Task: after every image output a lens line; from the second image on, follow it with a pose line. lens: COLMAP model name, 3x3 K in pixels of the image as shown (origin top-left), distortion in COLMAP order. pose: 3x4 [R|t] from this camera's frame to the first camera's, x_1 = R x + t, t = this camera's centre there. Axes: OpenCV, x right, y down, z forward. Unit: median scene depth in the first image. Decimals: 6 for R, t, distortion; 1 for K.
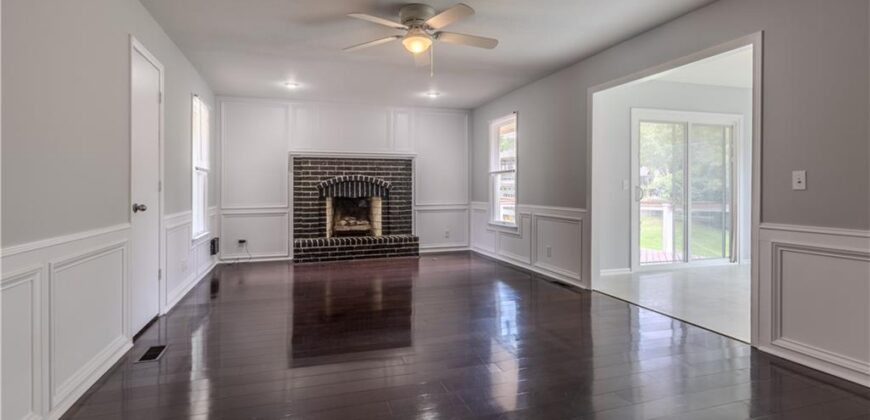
lens RADIAL K [[425.3, 0, 429.0], [0, 425.3, 188.8], [0, 0, 1]] dist [0.005298, -0.002192]
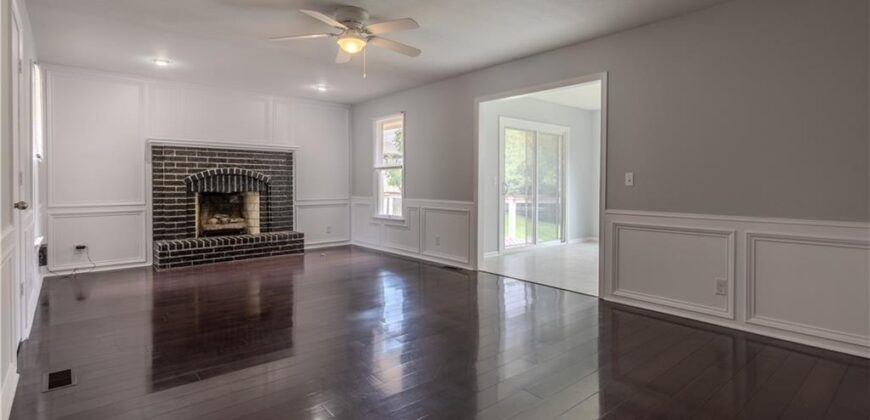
lens RADIAL K [[425.3, 0, 462.8], [0, 425.3, 188.3], [0, 0, 1]] dist [0.005298, -0.002192]
pose [[0.907515, 0.001012, 0.420019, -0.114250], [-0.005437, 0.999942, 0.009340, 0.000067], [-0.419985, -0.010760, 0.907467, -0.033414]]
